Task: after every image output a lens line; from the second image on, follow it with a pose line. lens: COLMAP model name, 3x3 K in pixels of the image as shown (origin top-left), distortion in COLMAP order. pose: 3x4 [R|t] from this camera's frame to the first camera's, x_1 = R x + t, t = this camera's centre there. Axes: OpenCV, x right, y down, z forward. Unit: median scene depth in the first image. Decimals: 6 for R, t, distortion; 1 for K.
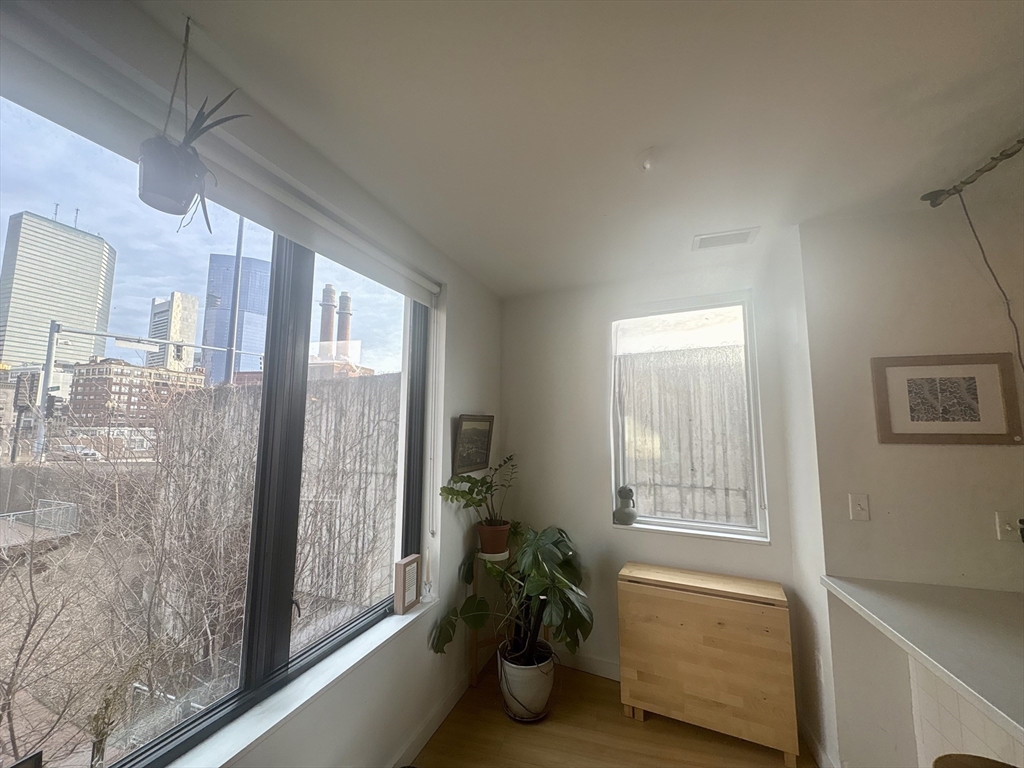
lens RADIAL K [[406.1, 0, 512.9], [0, 406.1, 385.0], [0, 0, 1]] dist [-0.000722, 0.000236]
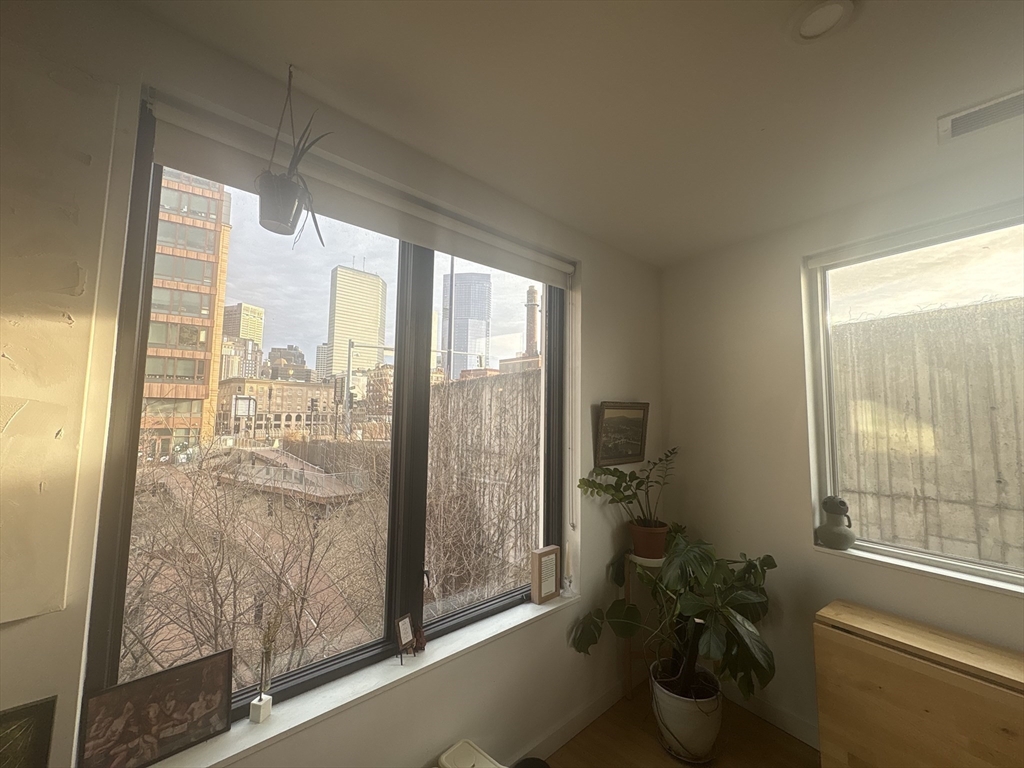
lens RADIAL K [[406.1, 0, 512.9], [0, 406.1, 385.0], [0, 0, 1]] dist [-0.000722, 0.000236]
pose [[0.884673, -0.030500, -0.465214, 0.121306], [0.042249, 0.998997, 0.014848, 0.013141], [0.464295, -0.032790, 0.885074, 0.095257]]
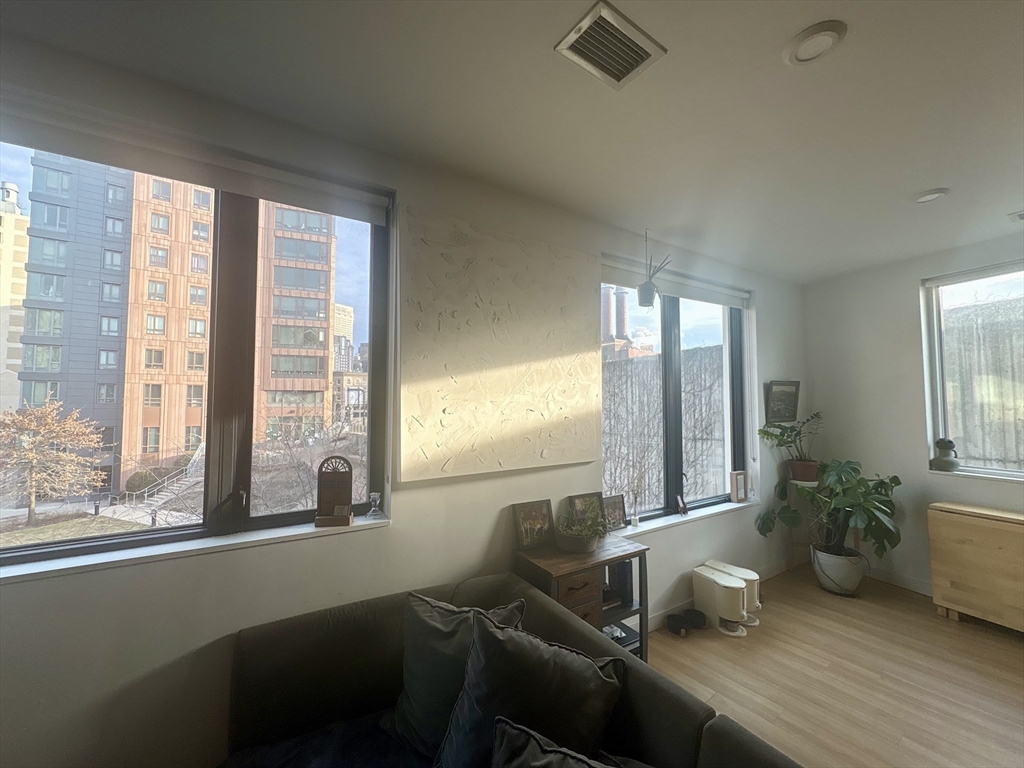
lens RADIAL K [[406.1, 0, 512.9], [0, 406.1, 385.0], [0, 0, 1]] dist [-0.000722, 0.000236]
pose [[0.787108, -0.035351, -0.615802, 0.035352], [0.073923, 0.996567, 0.037278, -0.032509], [0.612370, -0.074864, 0.787019, -0.673792]]
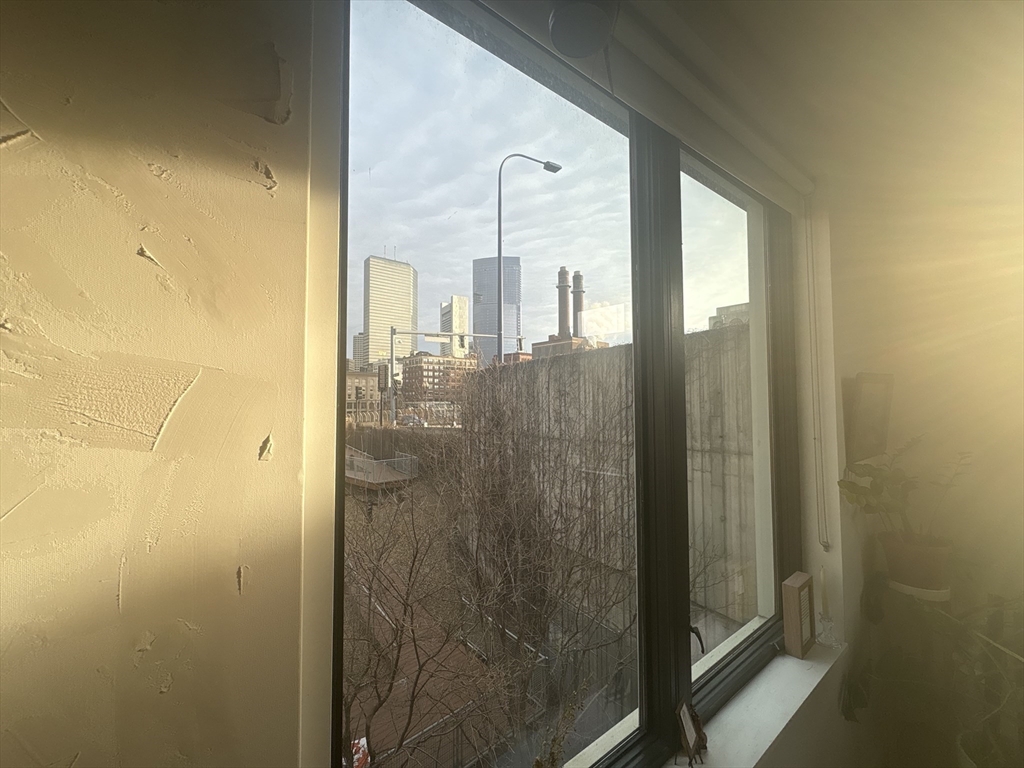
lens RADIAL K [[406.1, 0, 512.9], [0, 406.1, 385.0], [0, 0, 1]] dist [-0.000722, 0.000236]
pose [[0.844623, -0.033258, -0.534327, -0.249452], [0.070714, 0.996254, 0.049770, 0.020392], [0.530670, -0.079822, 0.843811, 0.149298]]
